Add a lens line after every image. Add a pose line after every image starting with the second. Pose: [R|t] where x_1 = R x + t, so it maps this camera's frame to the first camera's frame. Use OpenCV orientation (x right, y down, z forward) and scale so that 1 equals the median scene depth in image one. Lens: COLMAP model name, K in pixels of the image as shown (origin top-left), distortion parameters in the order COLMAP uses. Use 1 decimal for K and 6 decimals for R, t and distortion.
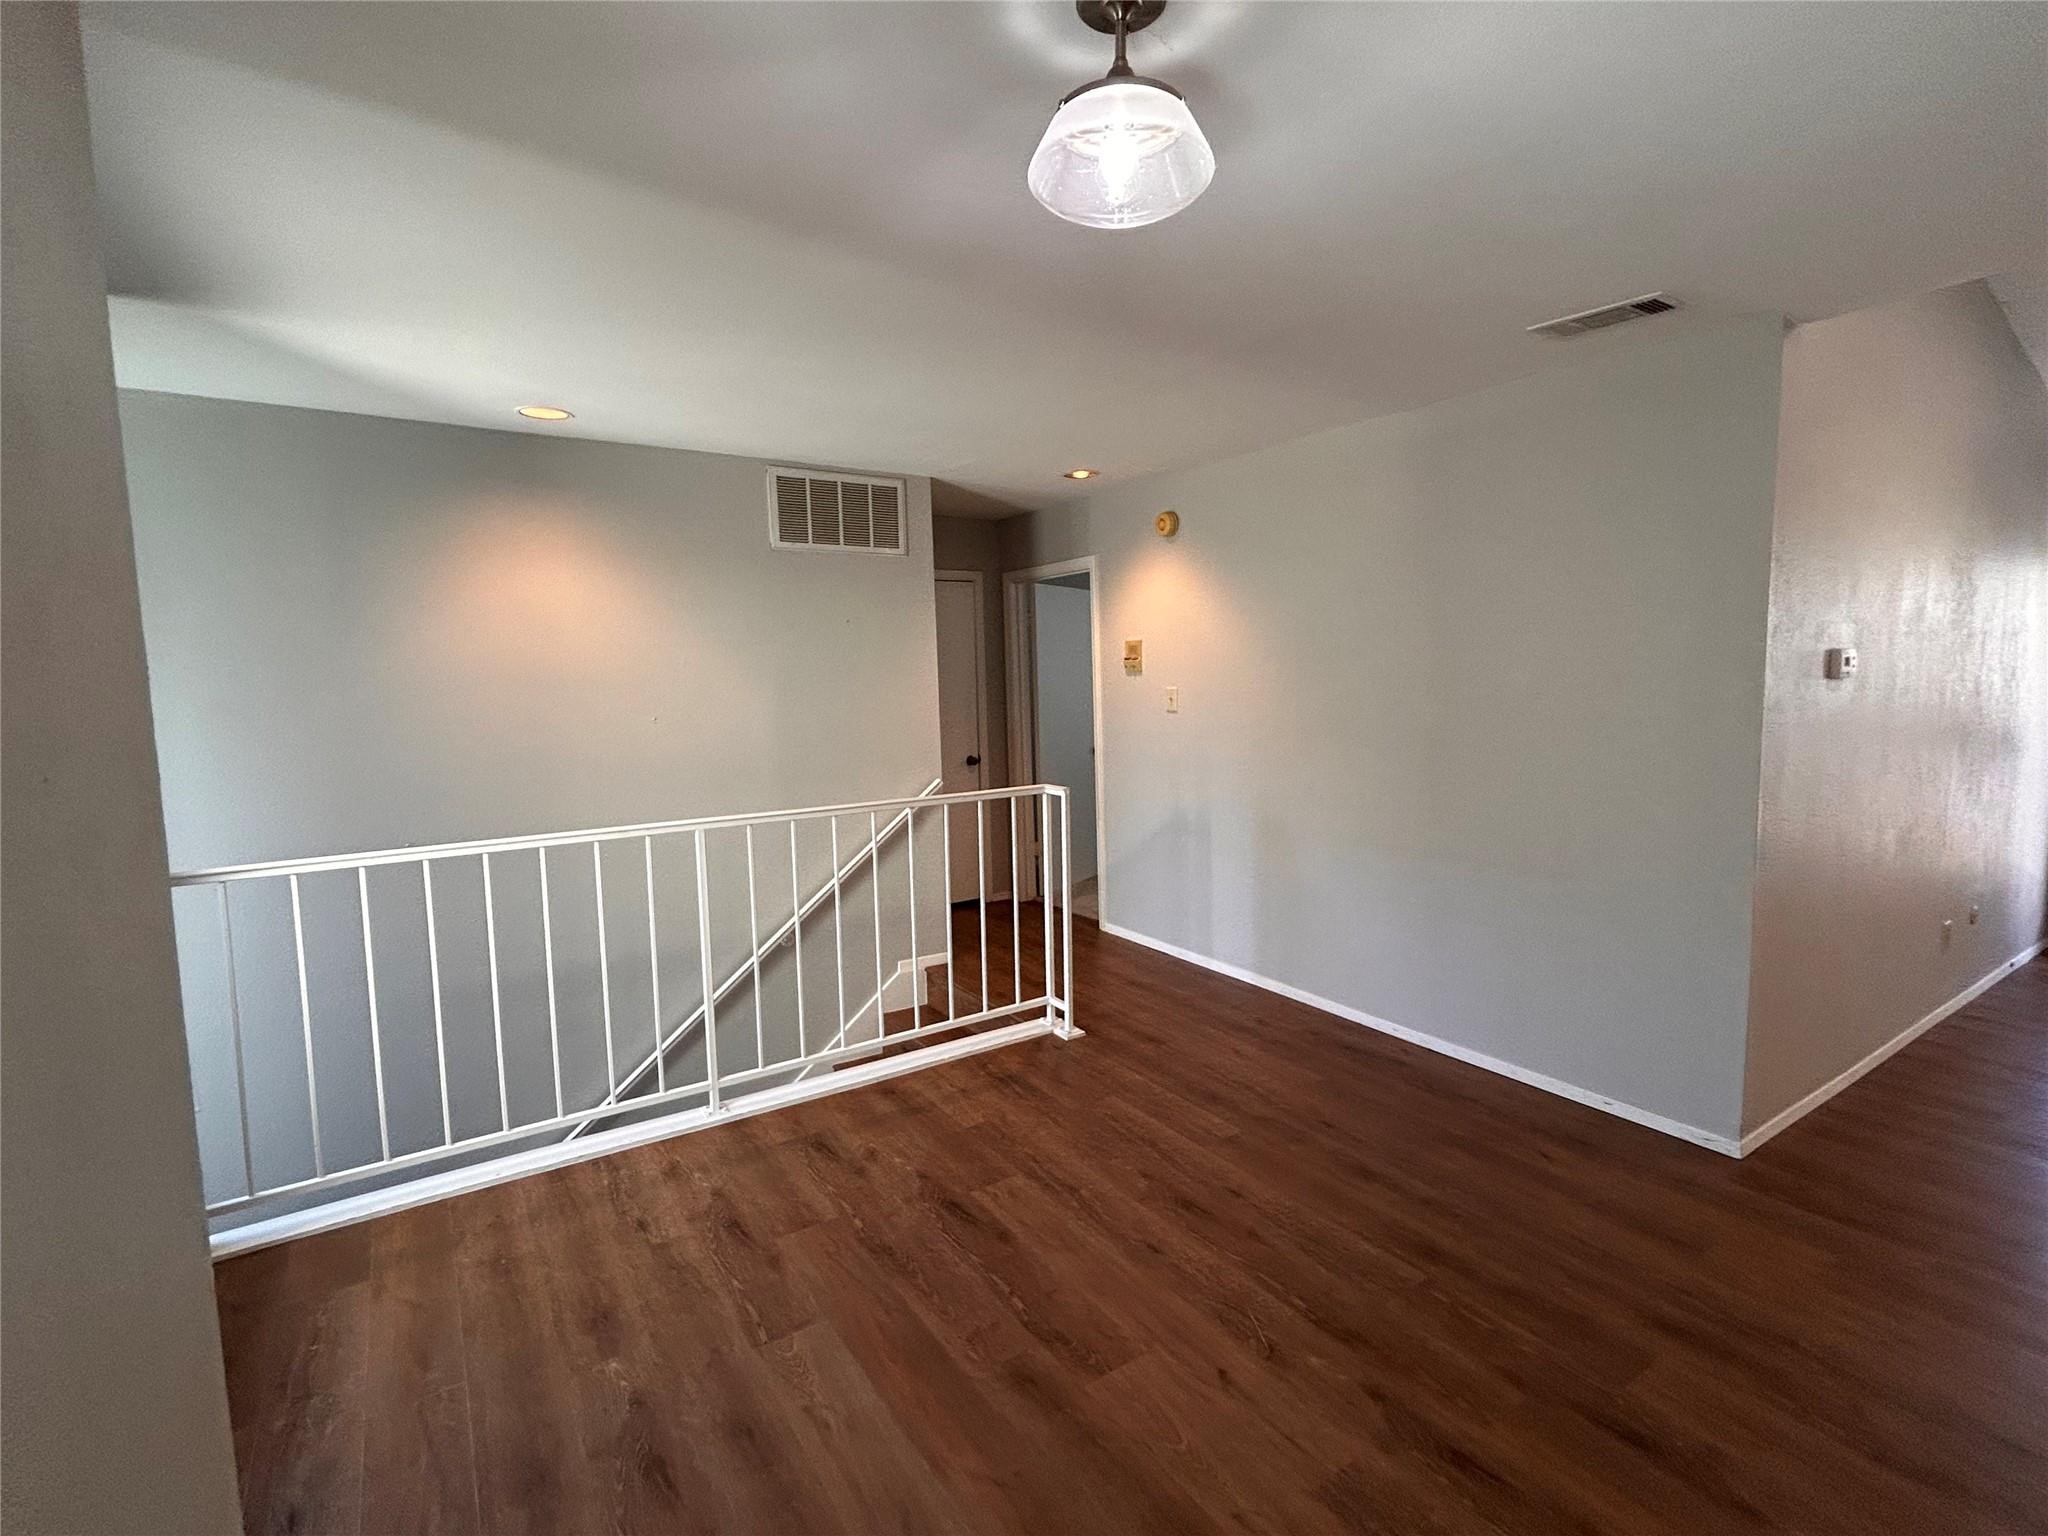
lens RADIAL K [[947.2, 0, 1024.0], [0, 947.2, 768.0], [0, 0, 1]] dist [0.001128, -0.000022]
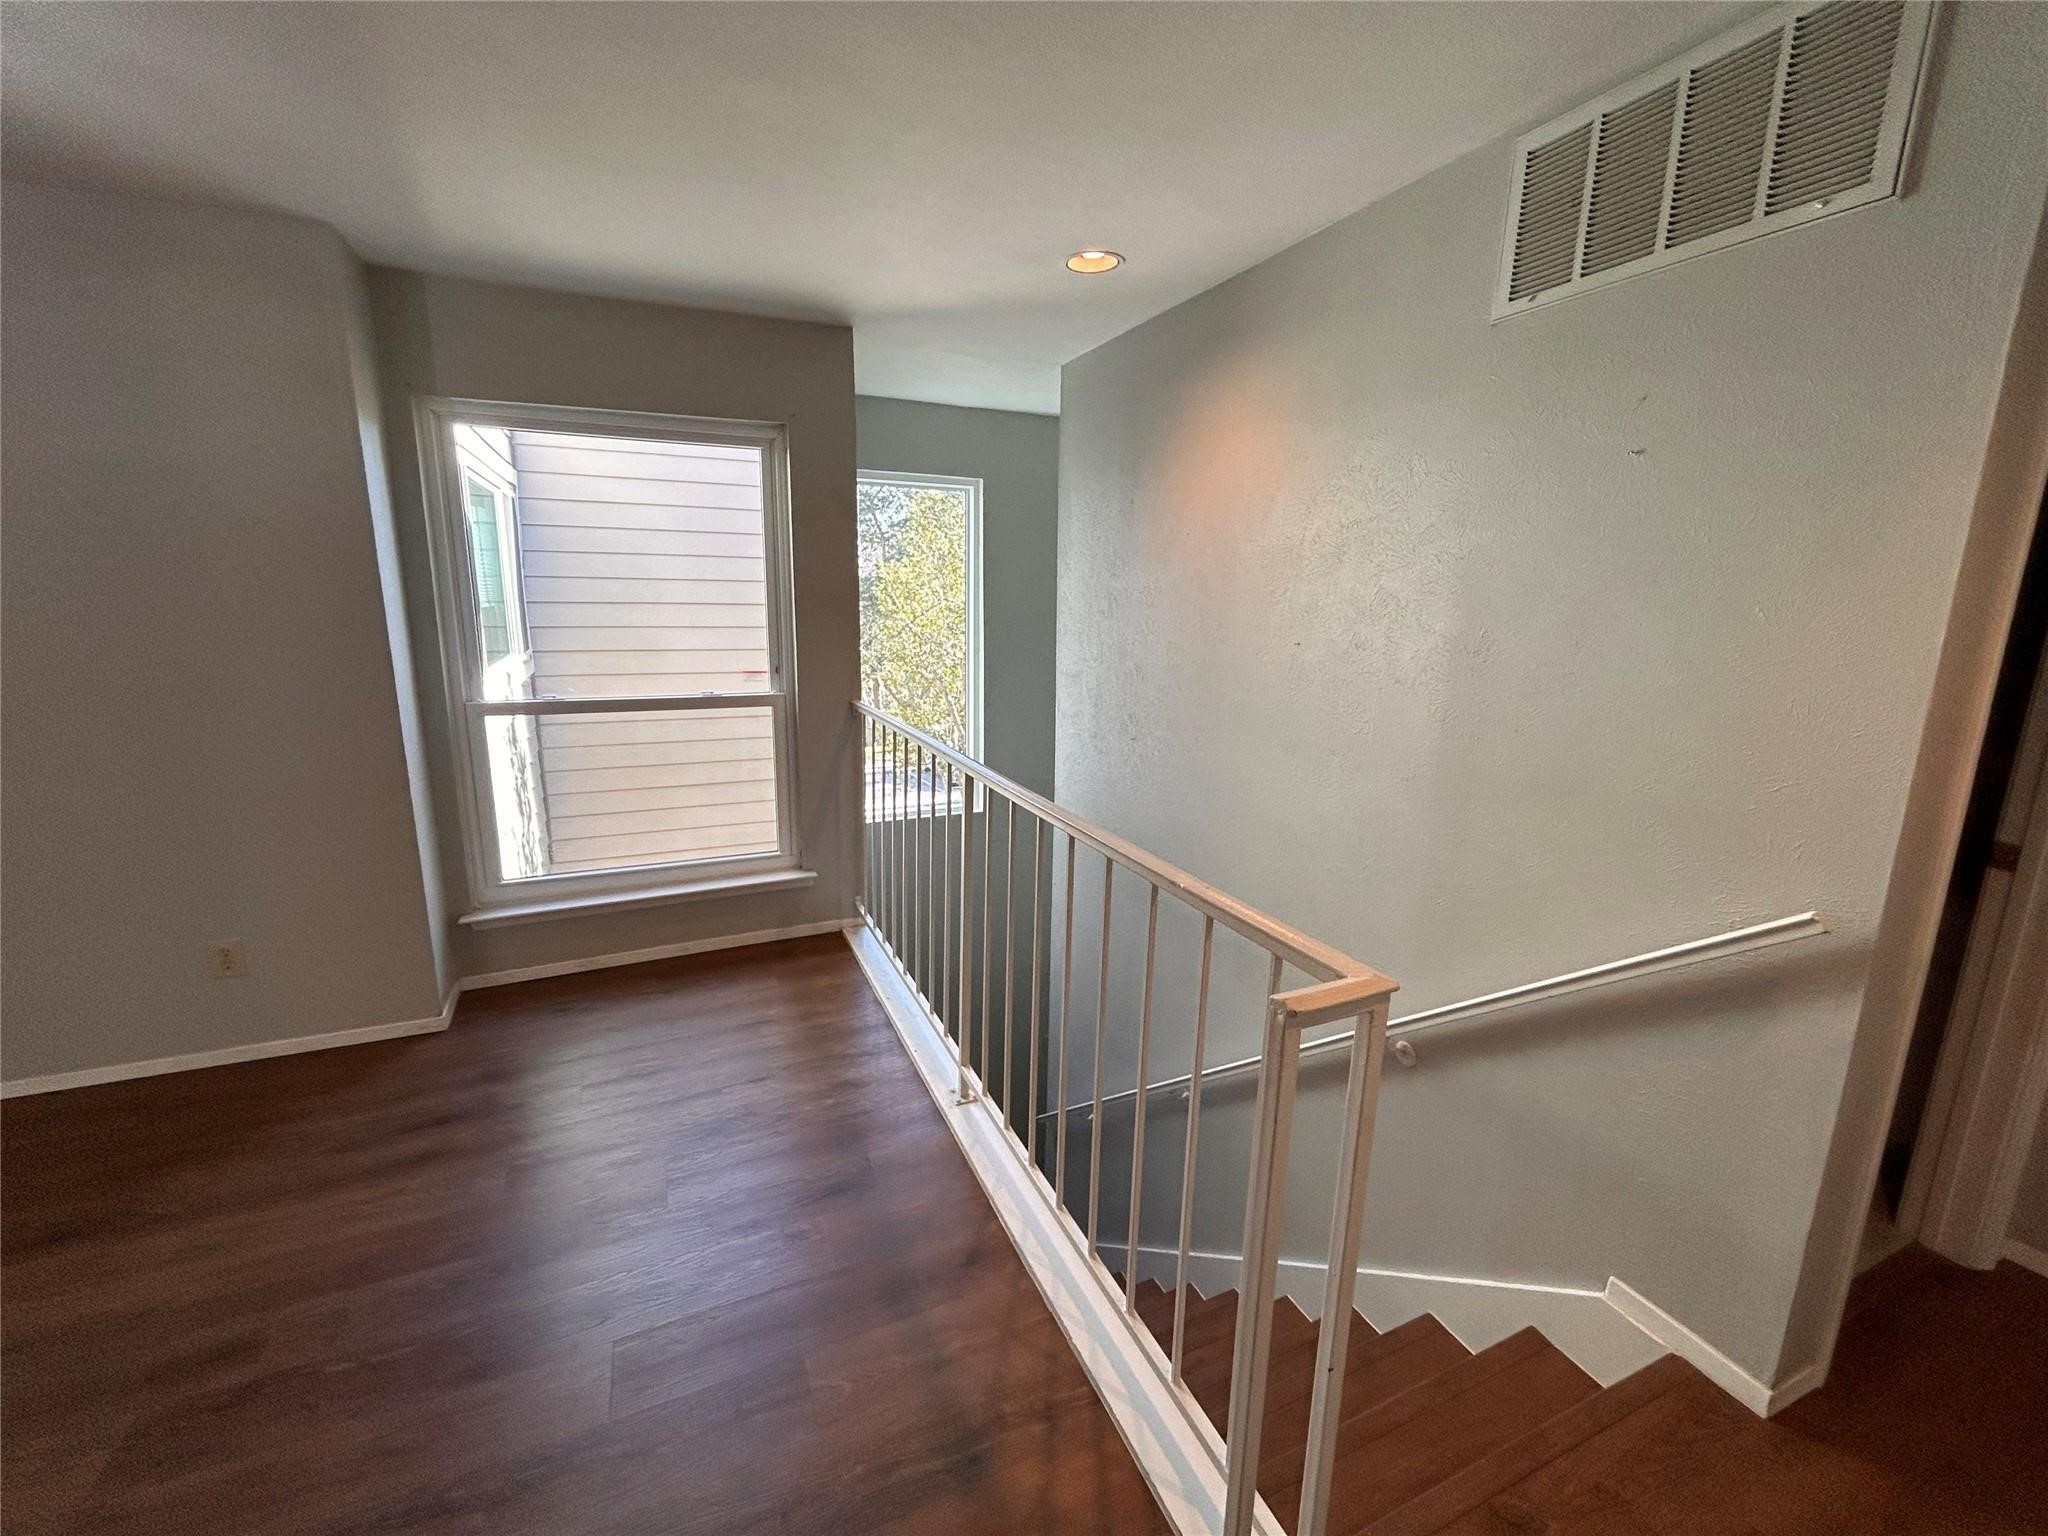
lens RADIAL K [[828.6, 0, 1017.6], [0, 828.6, 768.9], [0, 0, 1]] dist [0.000419, 0.000010]
pose [[-0.171913, 0.221895, -0.959796, 0.312135], [-0.107431, 0.964268, 0.242171, -0.108178], [0.979237, 0.144744, -0.141932, 1.079648]]
